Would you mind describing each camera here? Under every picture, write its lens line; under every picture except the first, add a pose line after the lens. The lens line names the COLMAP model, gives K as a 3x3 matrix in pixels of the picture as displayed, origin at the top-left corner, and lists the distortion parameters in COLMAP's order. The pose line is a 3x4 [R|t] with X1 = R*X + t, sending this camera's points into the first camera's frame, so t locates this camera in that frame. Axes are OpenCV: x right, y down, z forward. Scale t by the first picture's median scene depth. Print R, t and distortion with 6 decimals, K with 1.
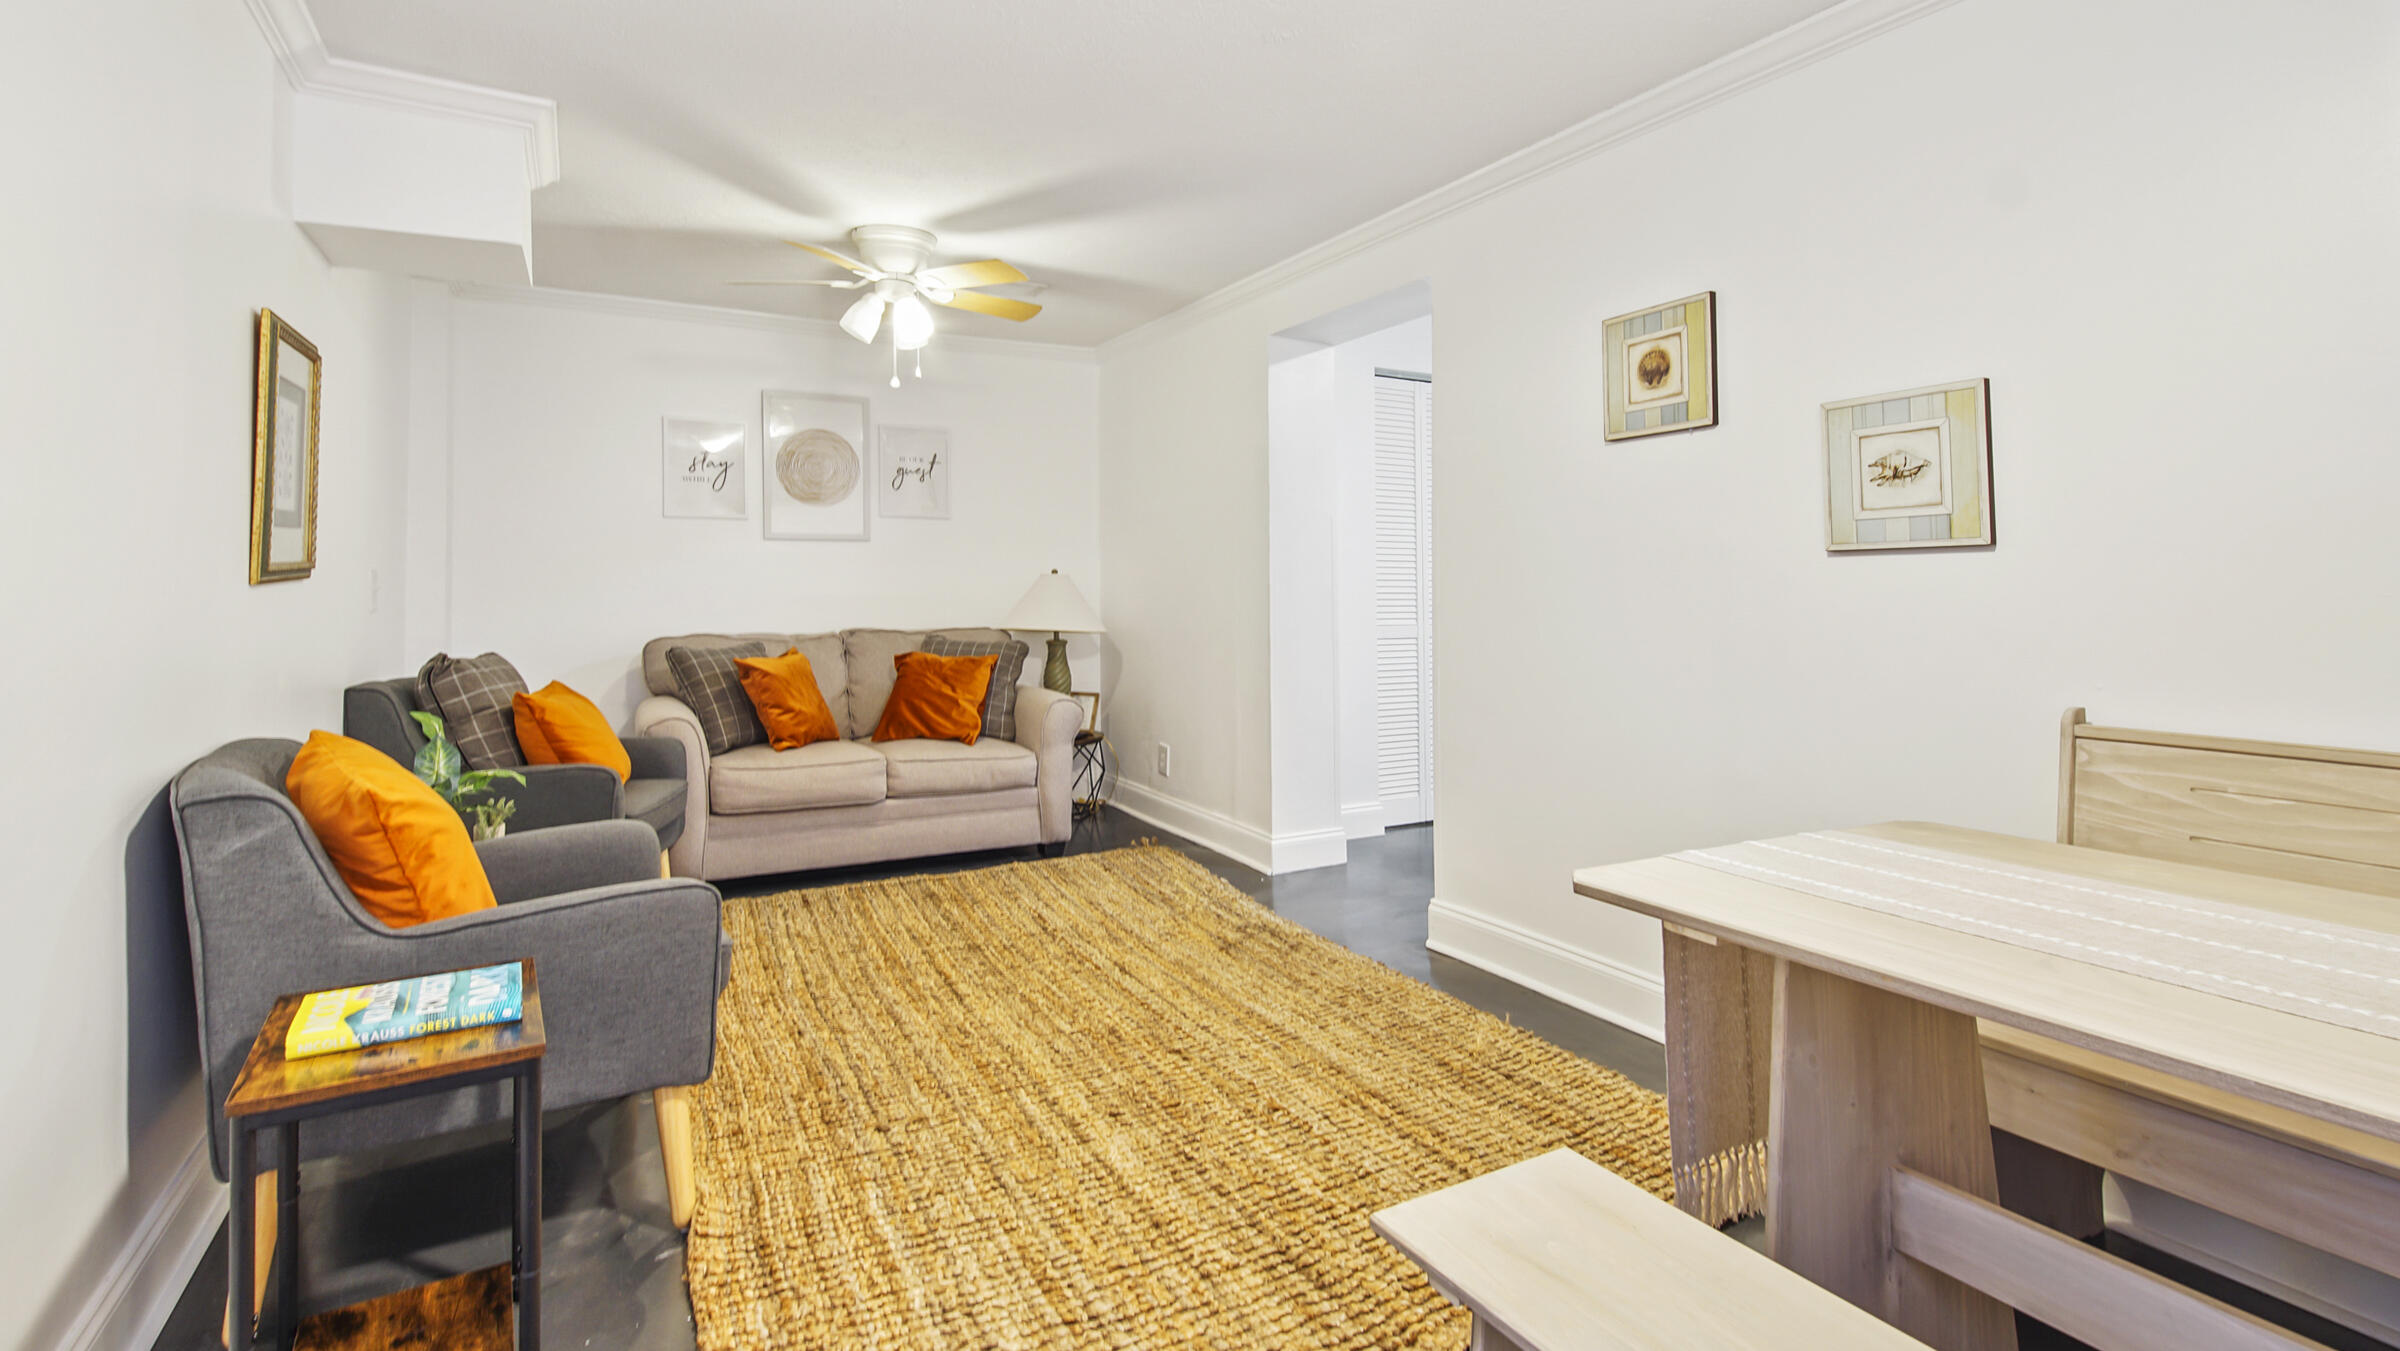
lens RADIAL K [[1062.6, 0, 1211.6], [0, 1062.6, 656.5], [0, 0, 1]] dist [-0.000905, -0.000415]
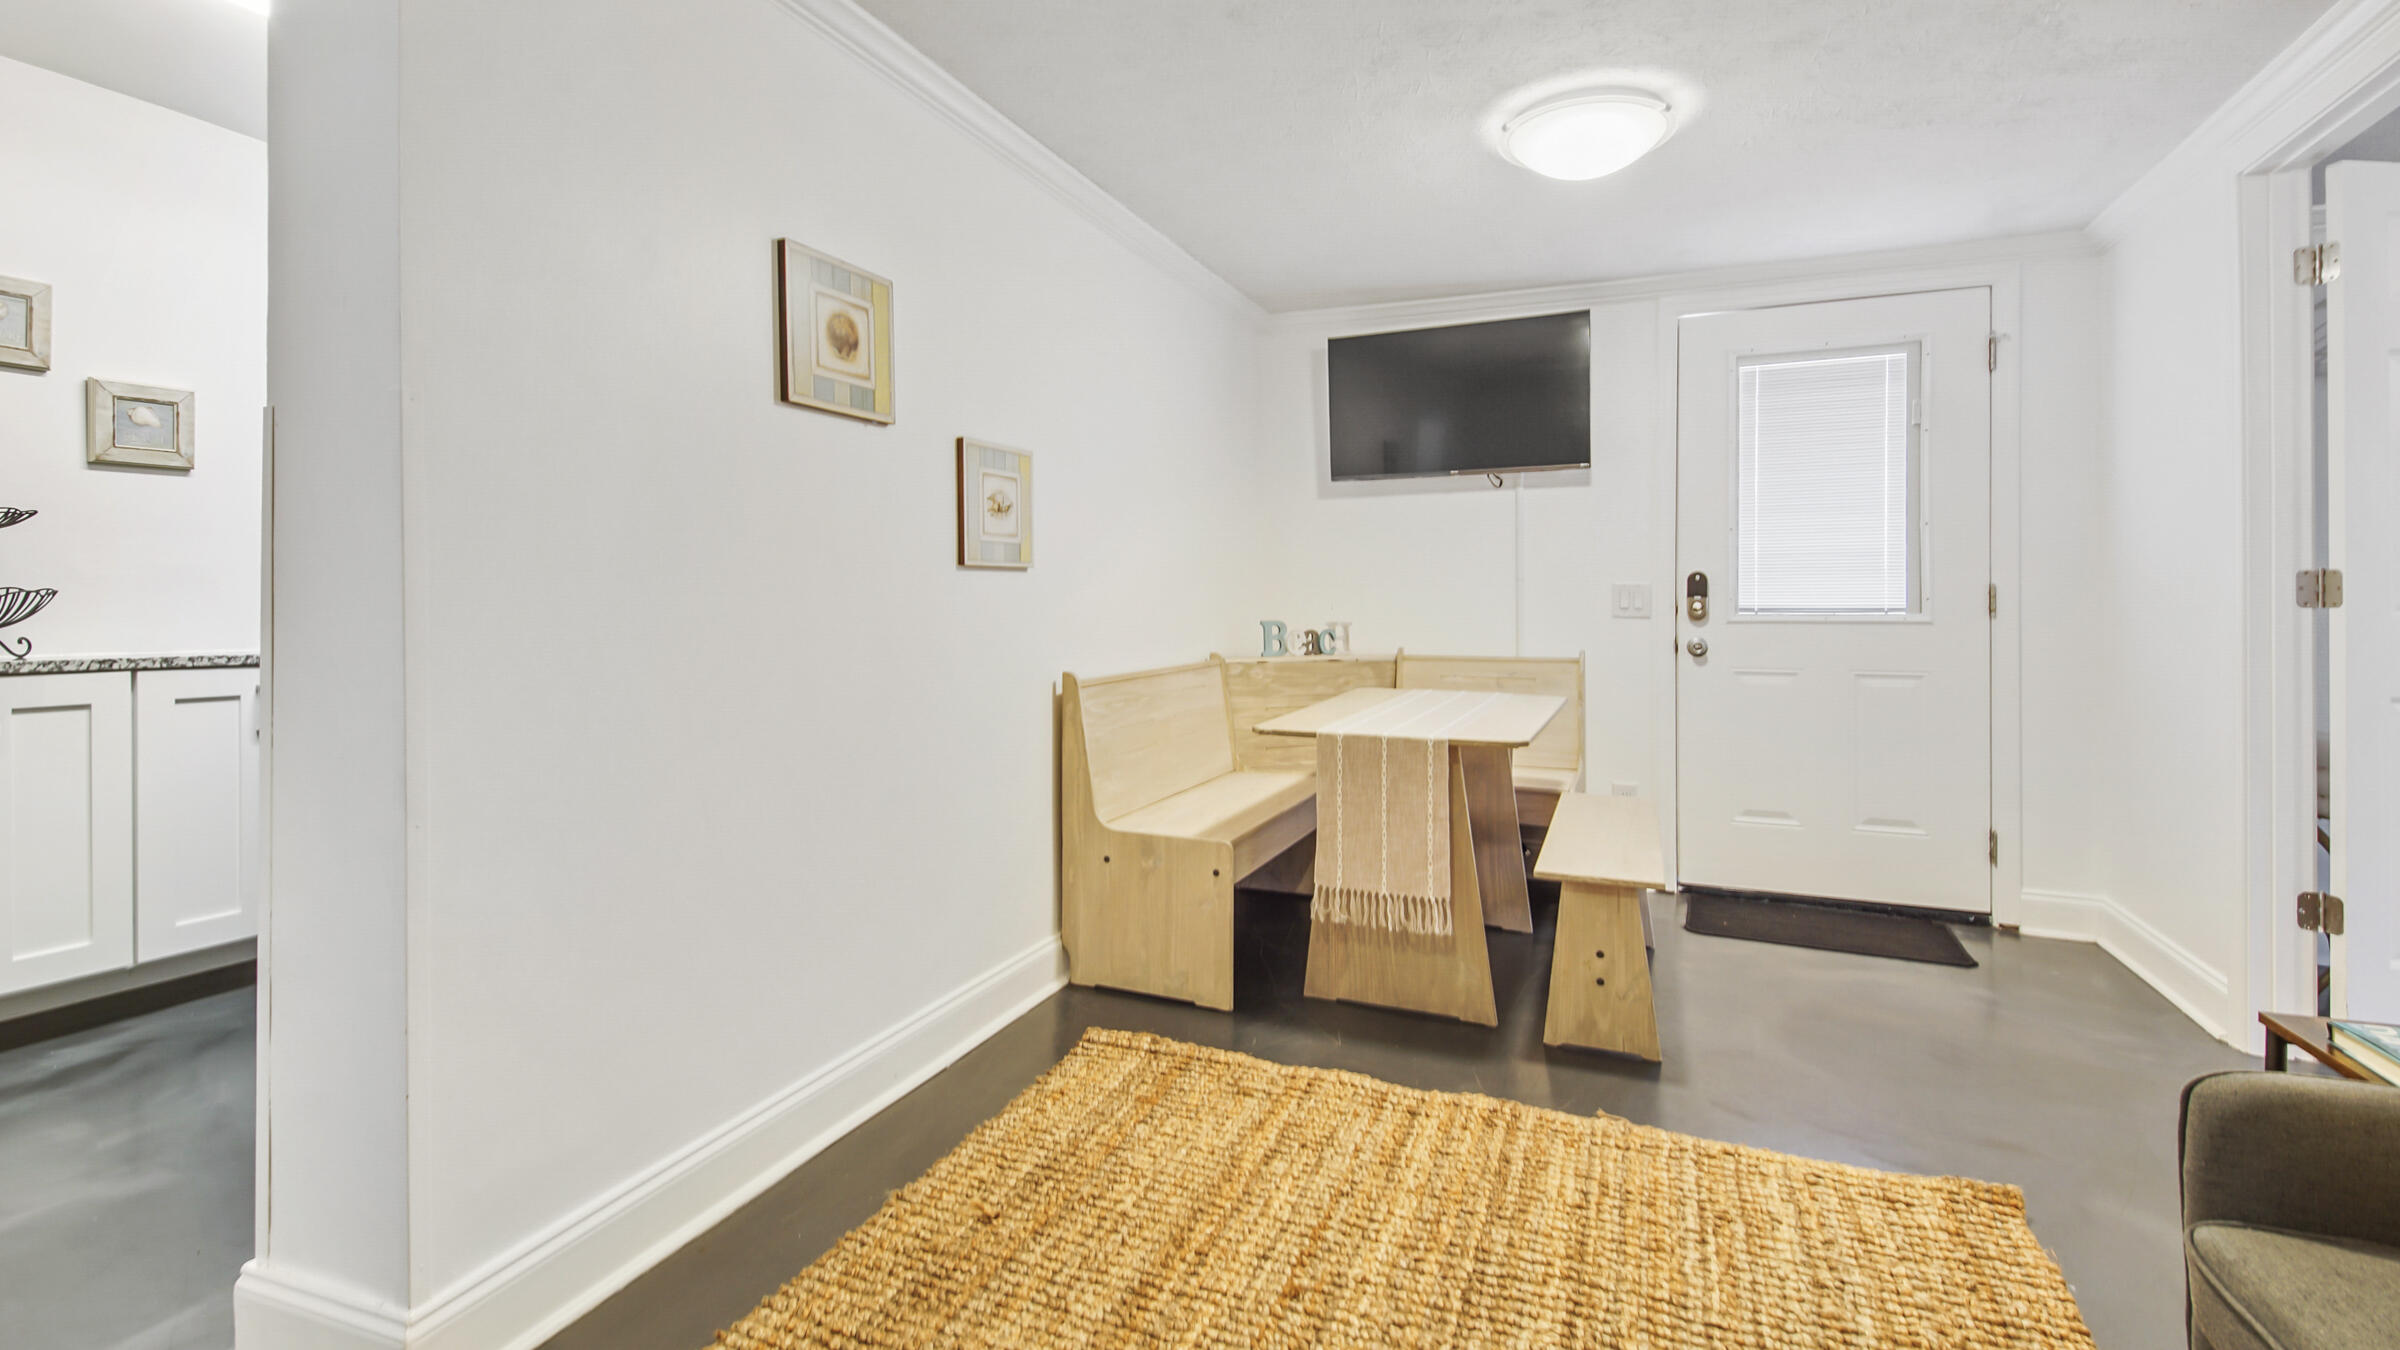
lens RADIAL K [[1062.6, 0, 1211.6], [0, 1062.6, 656.0], [0, 0, 1]] dist [-0.000905, -0.000415]
pose [[-0.601683, -0.044385, 0.797501, -0.511565], [0.052276, 0.994126, 0.094768, -0.101296], [-0.797022, 0.098711, -0.595828, 1.527084]]
